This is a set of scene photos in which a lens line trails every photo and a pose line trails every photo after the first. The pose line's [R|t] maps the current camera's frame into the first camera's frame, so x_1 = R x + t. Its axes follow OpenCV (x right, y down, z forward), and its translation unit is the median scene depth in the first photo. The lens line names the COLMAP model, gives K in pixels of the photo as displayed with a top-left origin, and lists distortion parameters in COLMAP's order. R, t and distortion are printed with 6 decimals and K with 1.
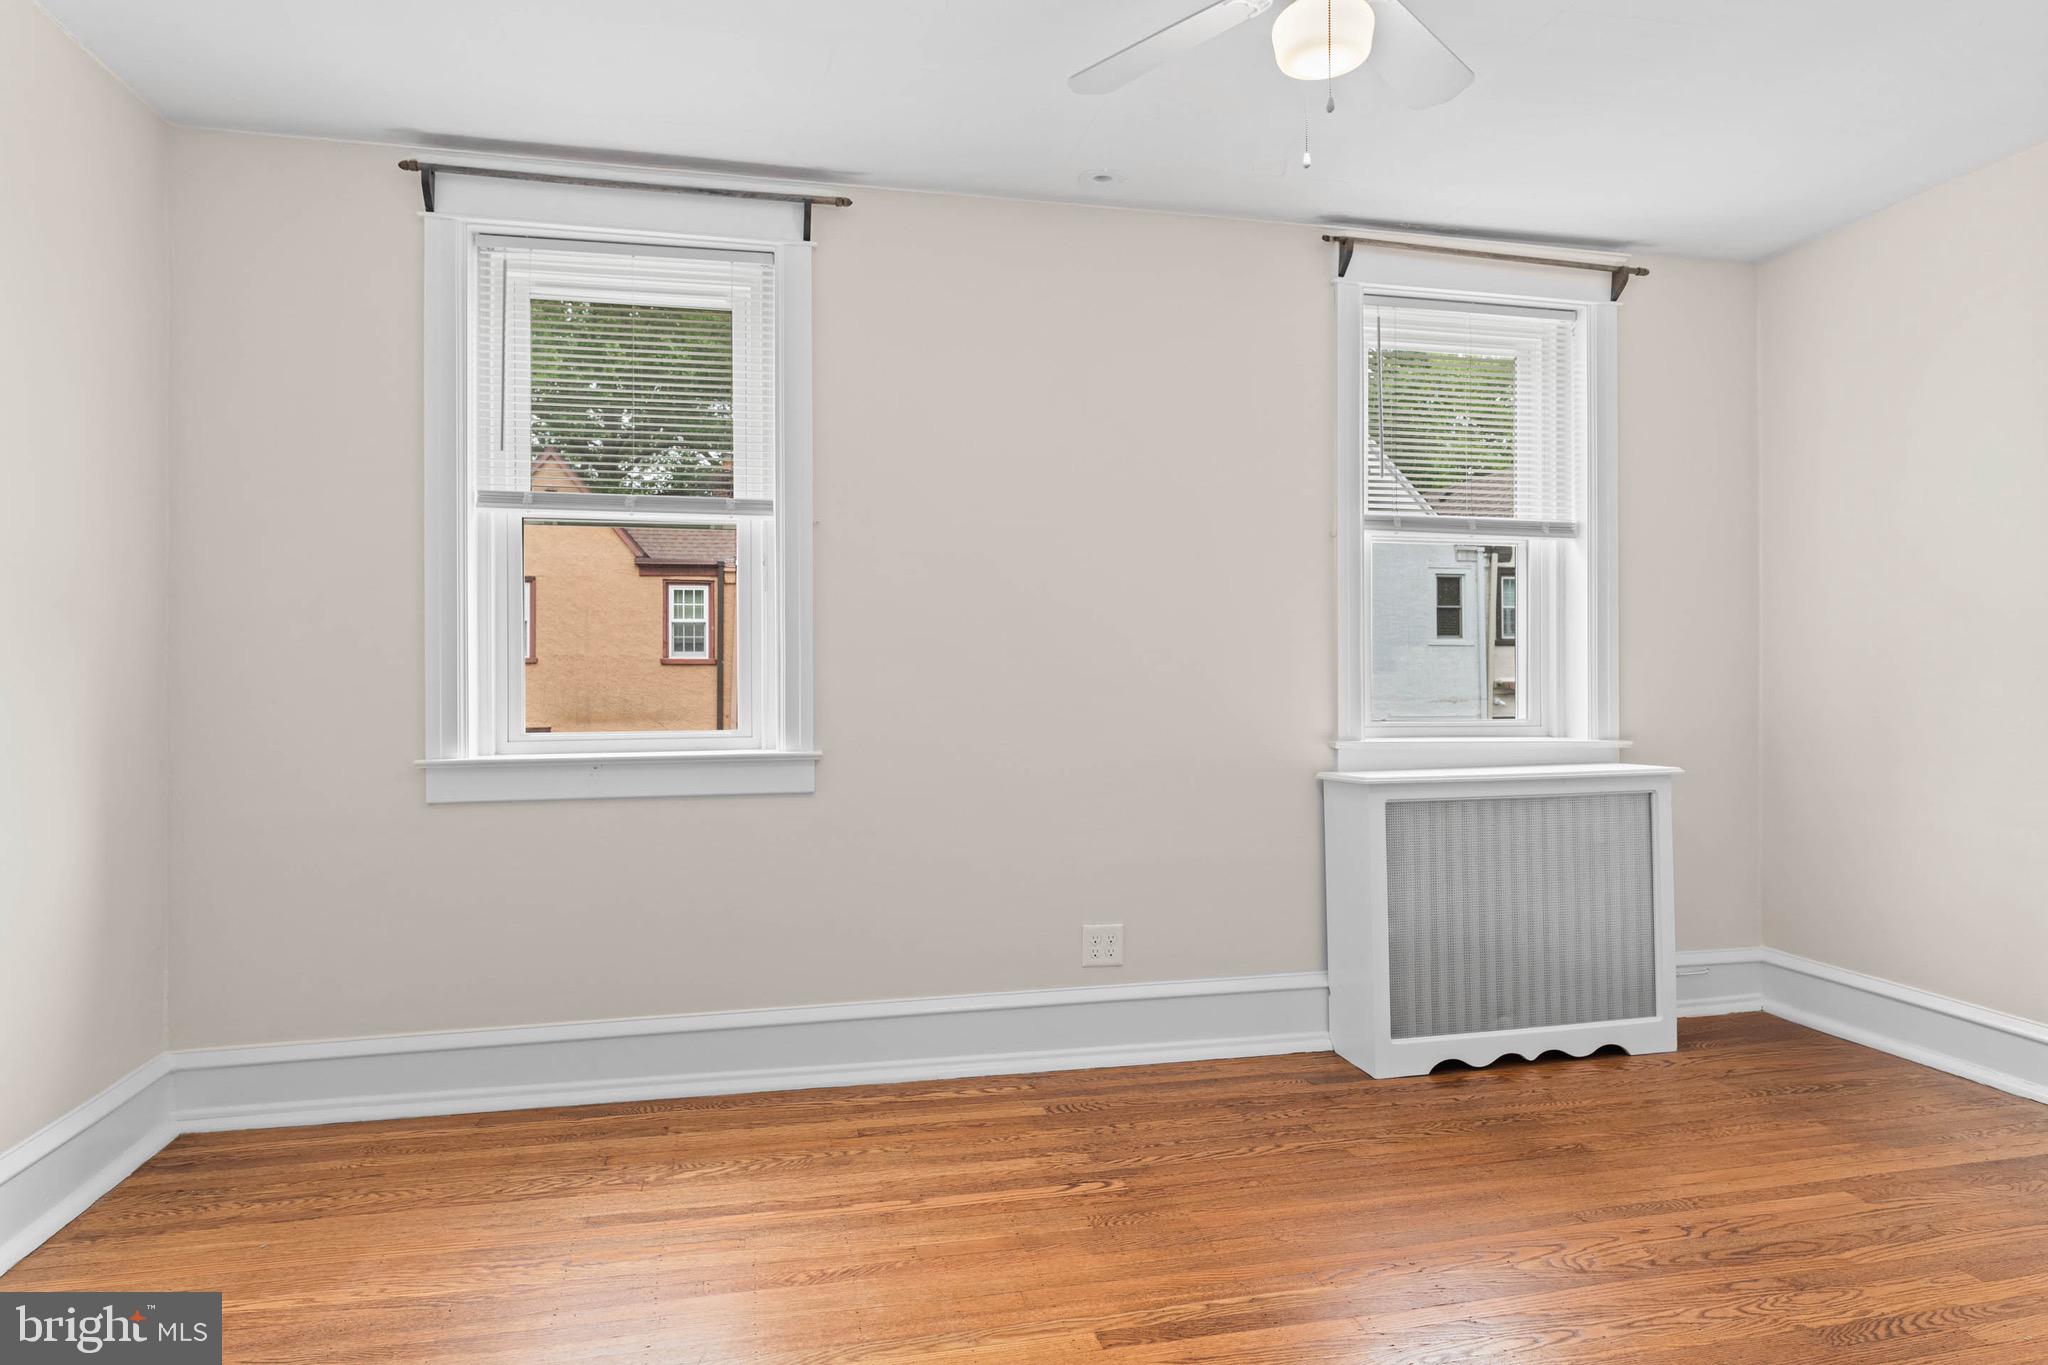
lens RADIAL K [[1175.5, 0, 1020.7], [0, 1175.5, 676.2], [0, 0, 1]] dist [0.003527, 0.000386]
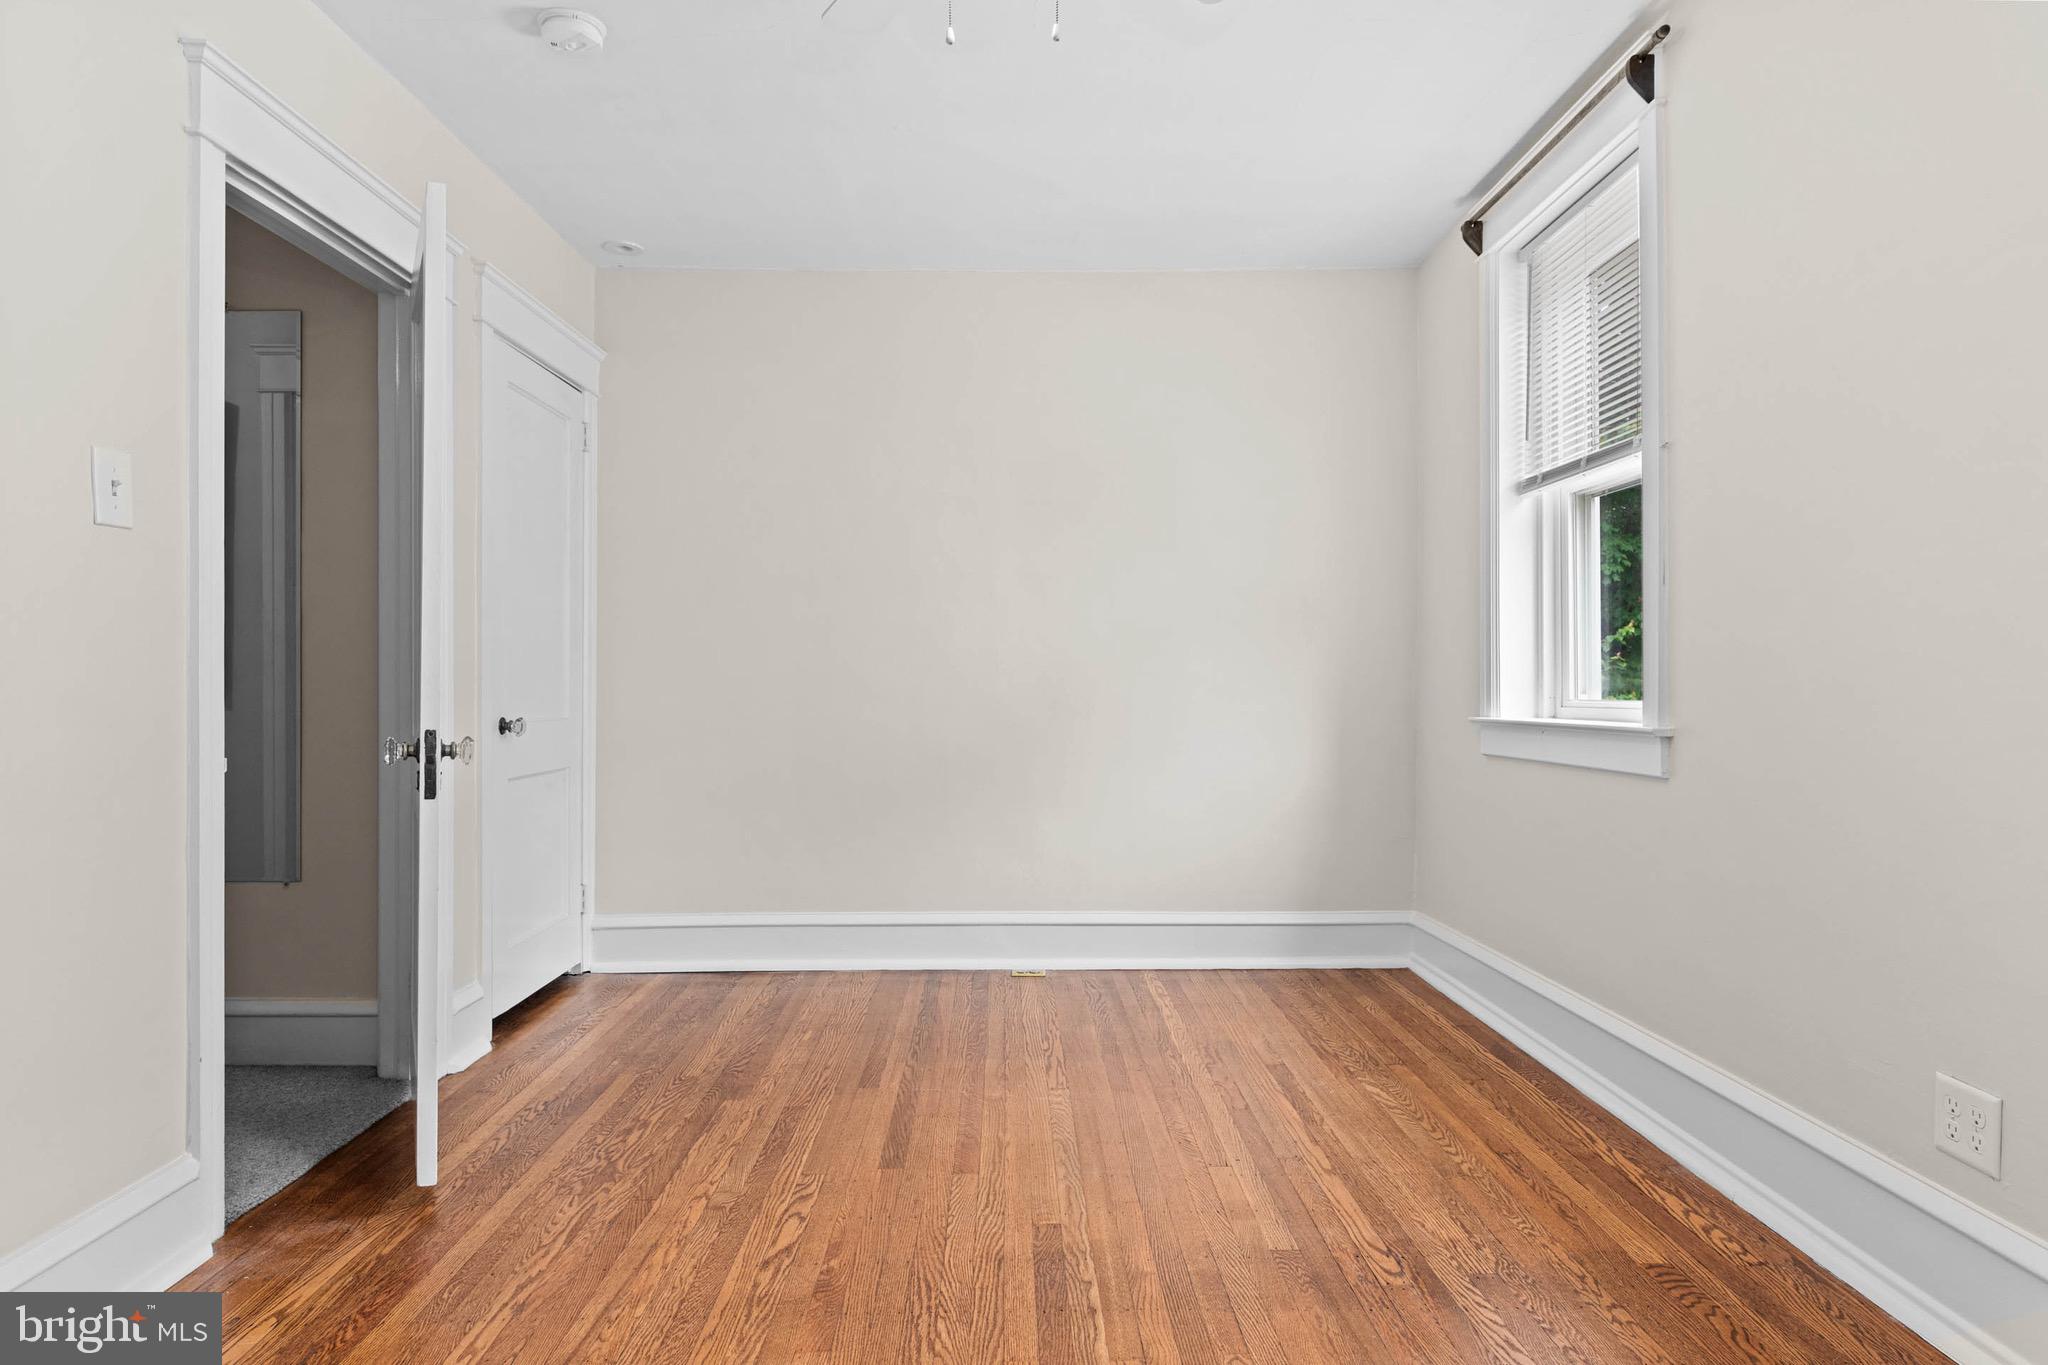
lens RADIAL K [[1175.5, 0, 1024.0], [0, 1175.5, 686.0], [0, 0, 1]] dist [0.003527, 0.000386]
pose [[-0.200037, 0.003026, -0.979784, 0.783030], [0.005789, 0.999981, 0.001906, 0.035007], [0.979771, -0.005291, -0.200050, 0.810847]]
